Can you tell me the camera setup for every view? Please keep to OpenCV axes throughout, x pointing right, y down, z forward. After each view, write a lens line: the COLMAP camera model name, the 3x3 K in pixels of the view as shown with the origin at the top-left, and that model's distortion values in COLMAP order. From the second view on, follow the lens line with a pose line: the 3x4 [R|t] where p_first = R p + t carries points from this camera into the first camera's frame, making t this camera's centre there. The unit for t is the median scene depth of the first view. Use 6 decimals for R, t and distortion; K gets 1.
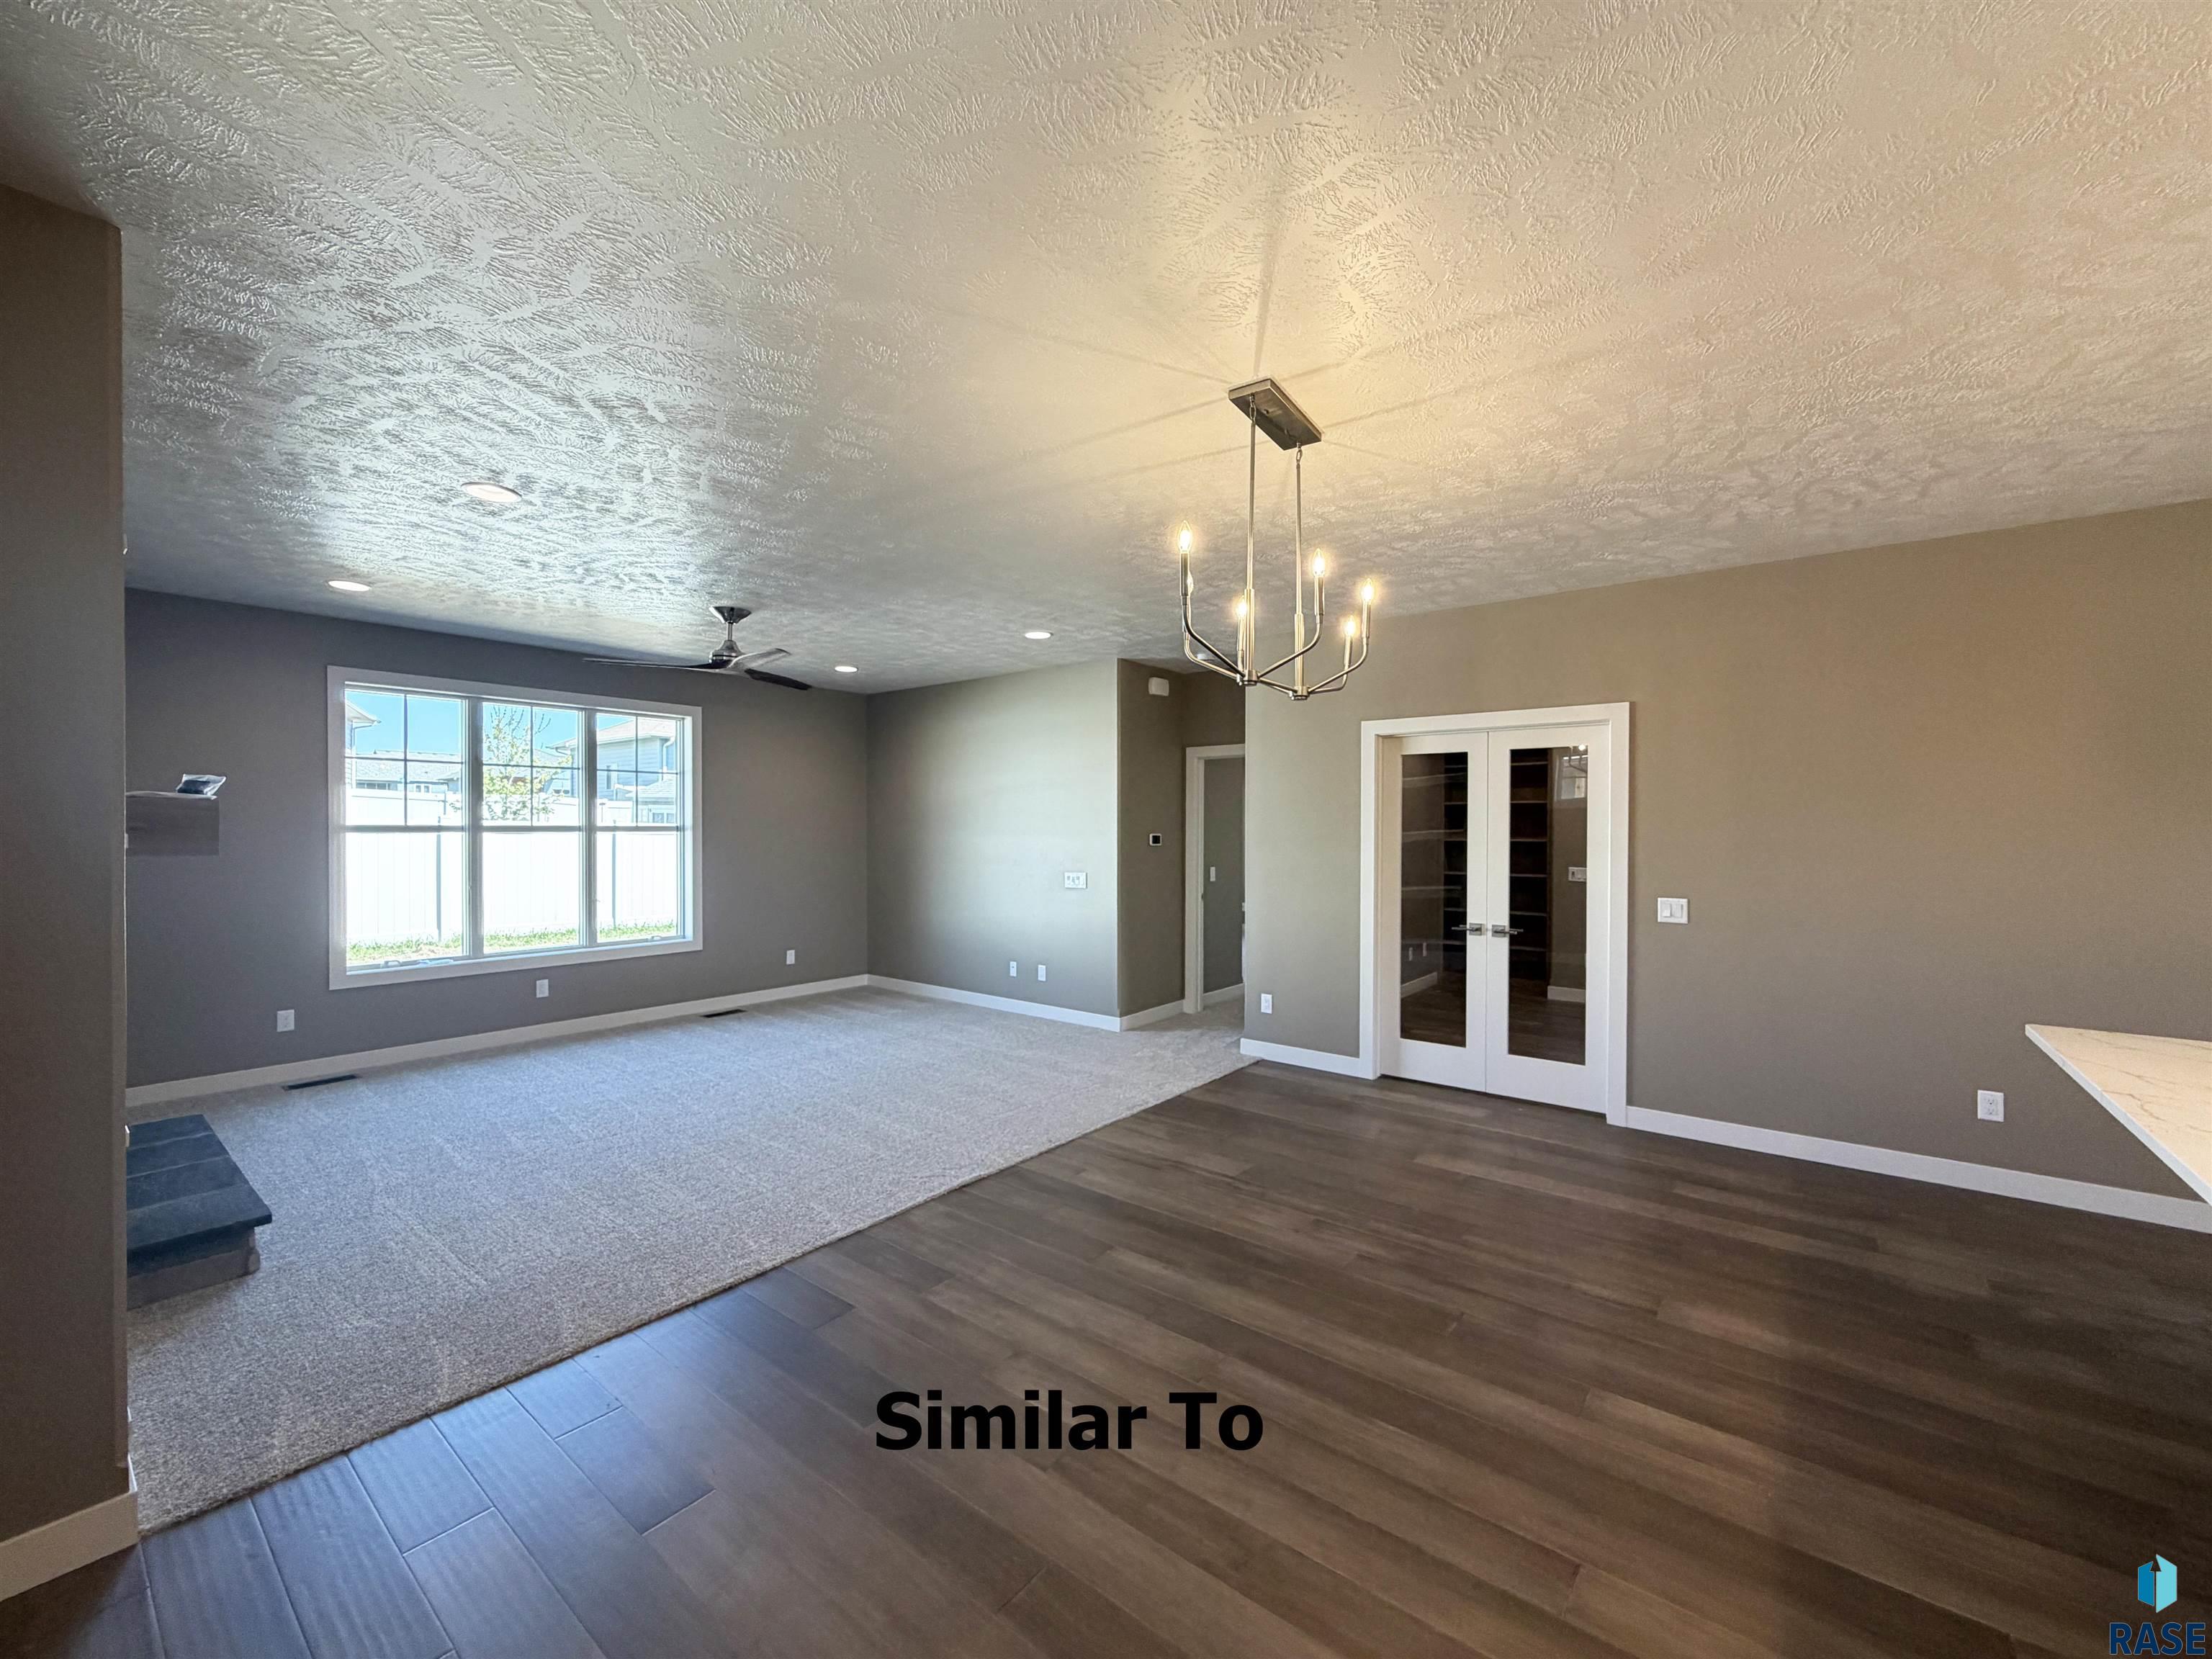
lens RADIAL K [[881.4, 0, 1100.1], [0, 881.4, 828.2], [0, 0, 1]] dist [-0.002163, 0.000346]
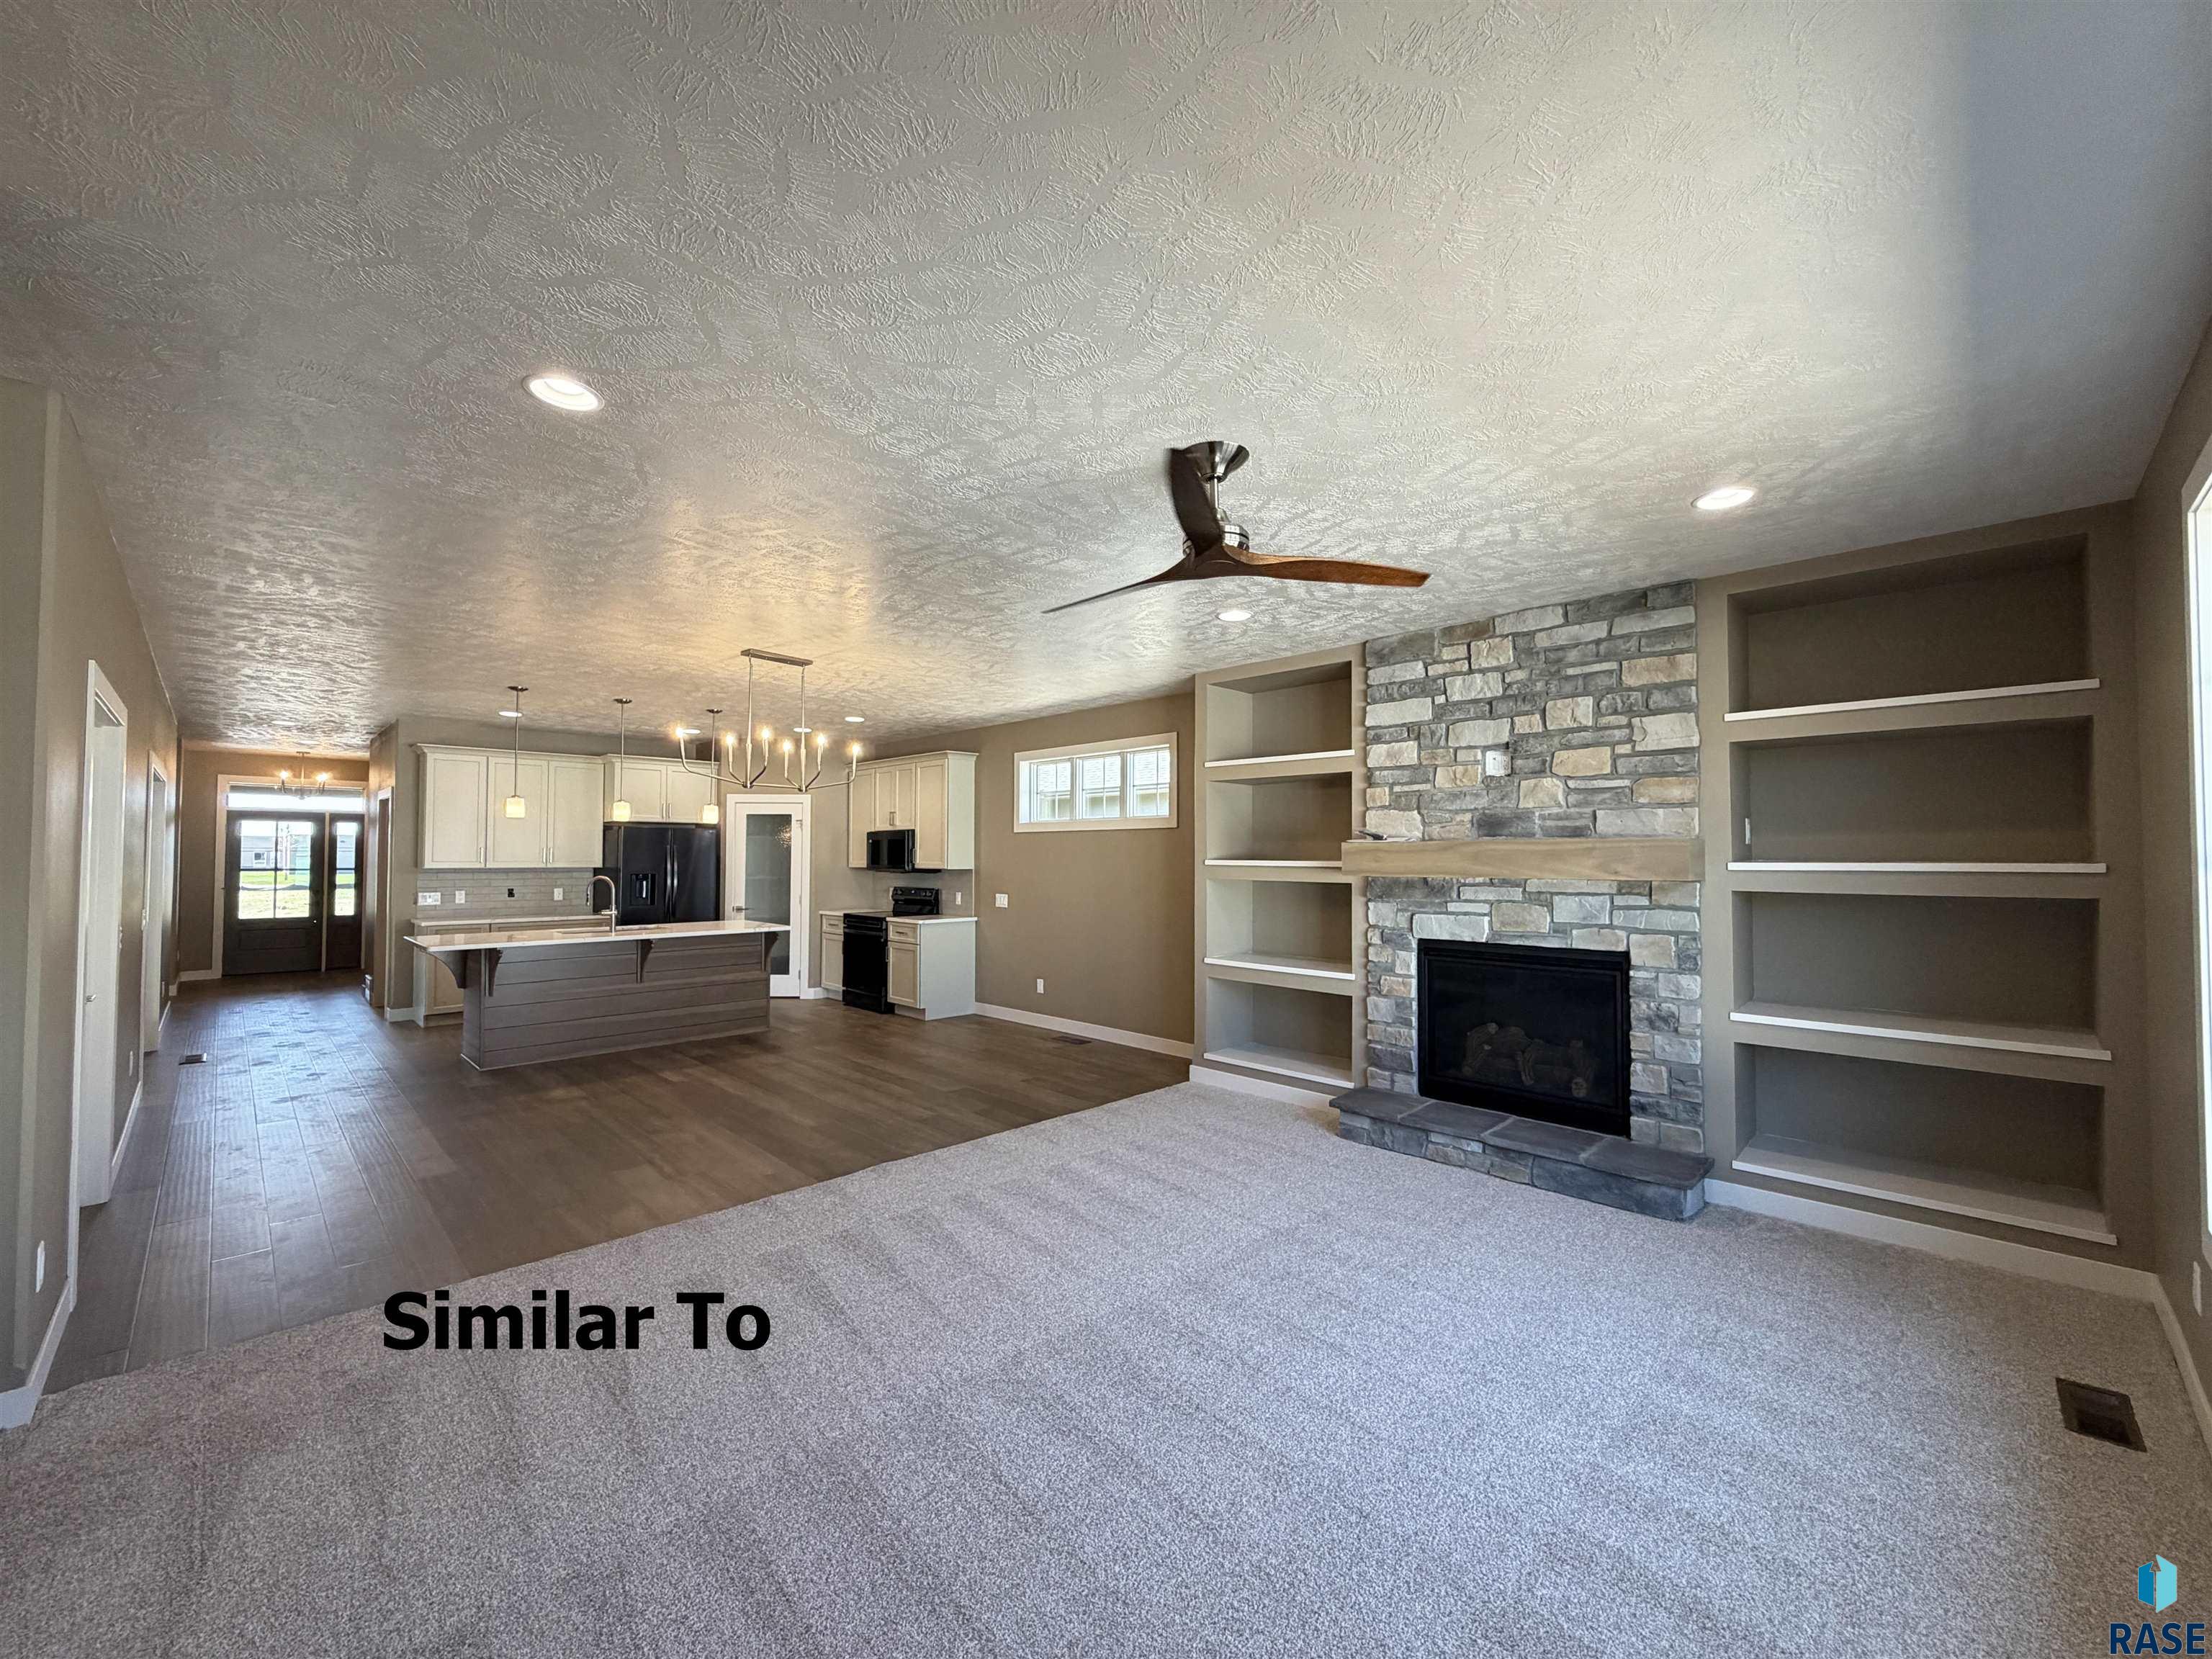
lens RADIAL K [[881.4, 0, 1101.0], [0, 881.4, 830.5], [0, 0, 1]] dist [-0.002163, 0.000346]
pose [[-0.993887, -0.001854, 0.110389, -0.479012], [-0.005246, 0.999523, -0.030447, -0.000354], [-0.110280, -0.030840, -0.993422, 1.807642]]
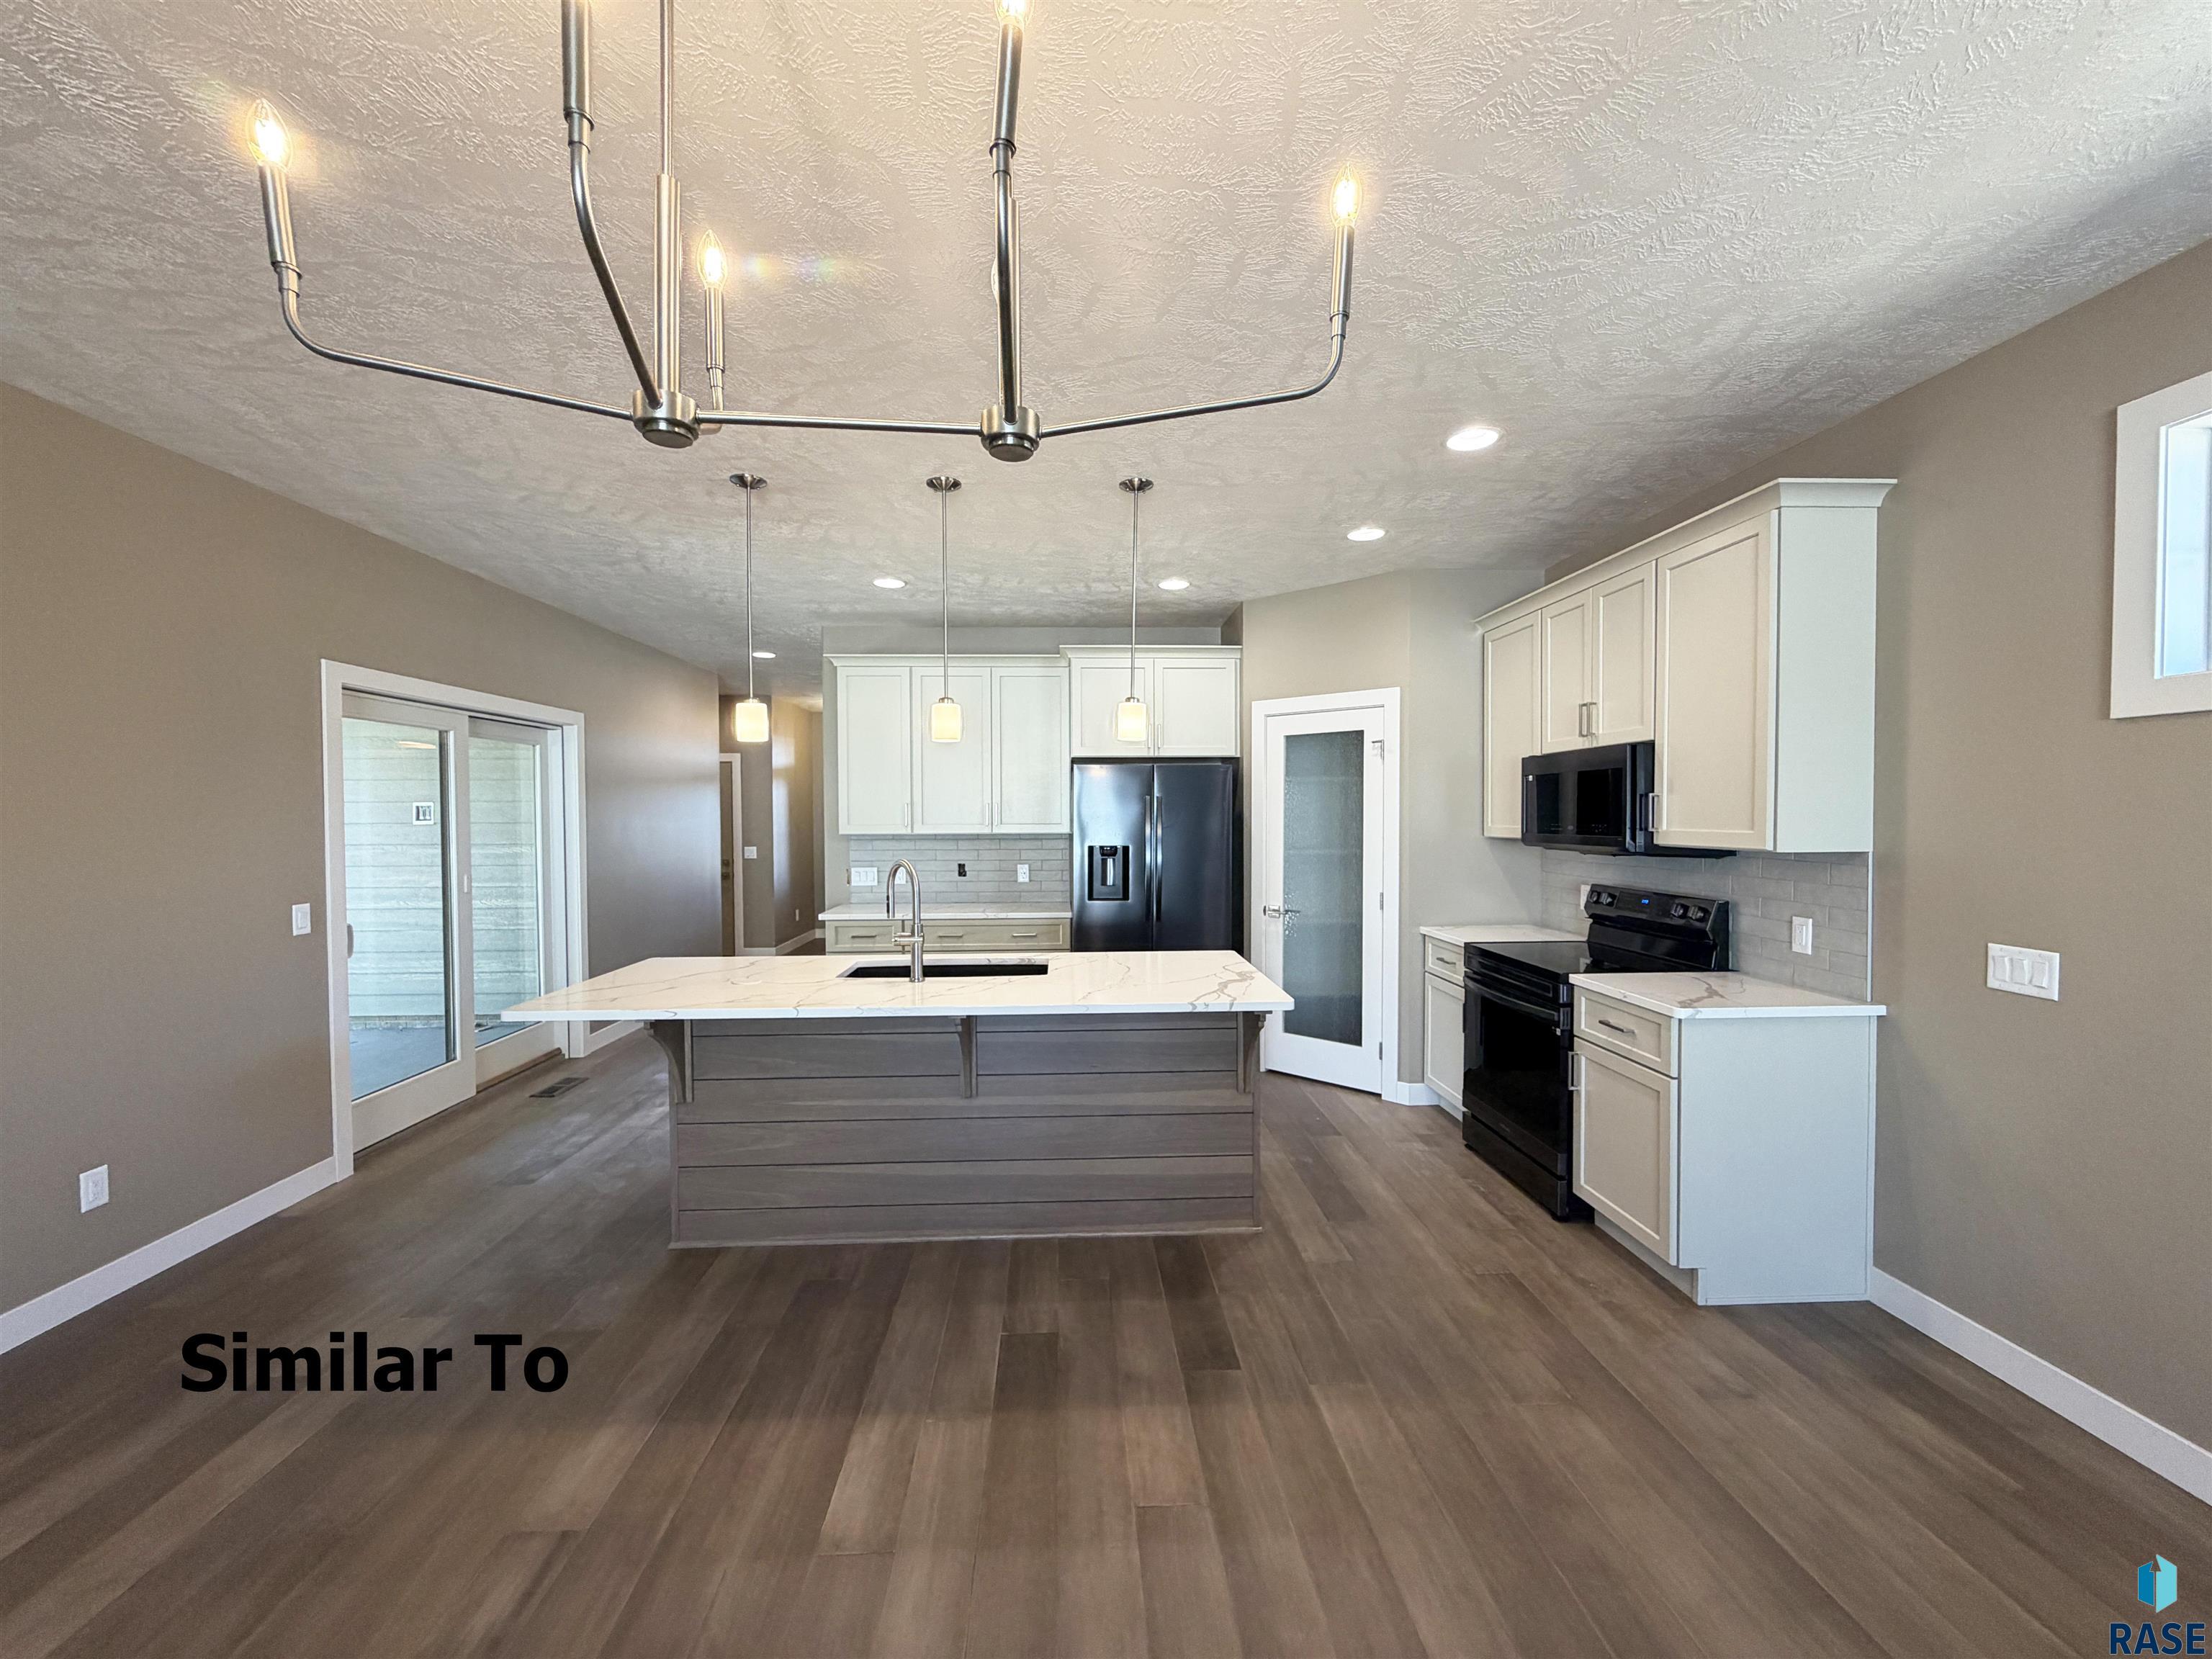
lens RADIAL K [[881.4, 0, 1100.6], [0, 881.4, 837.5], [0, 0, 1]] dist [-0.002163, 0.000346]
pose [[-0.662162, -0.021698, 0.749047, -0.086427], [0.001686, 0.999535, 0.030445, -0.003291], [-0.749359, 0.021422, -0.661817, 0.710209]]
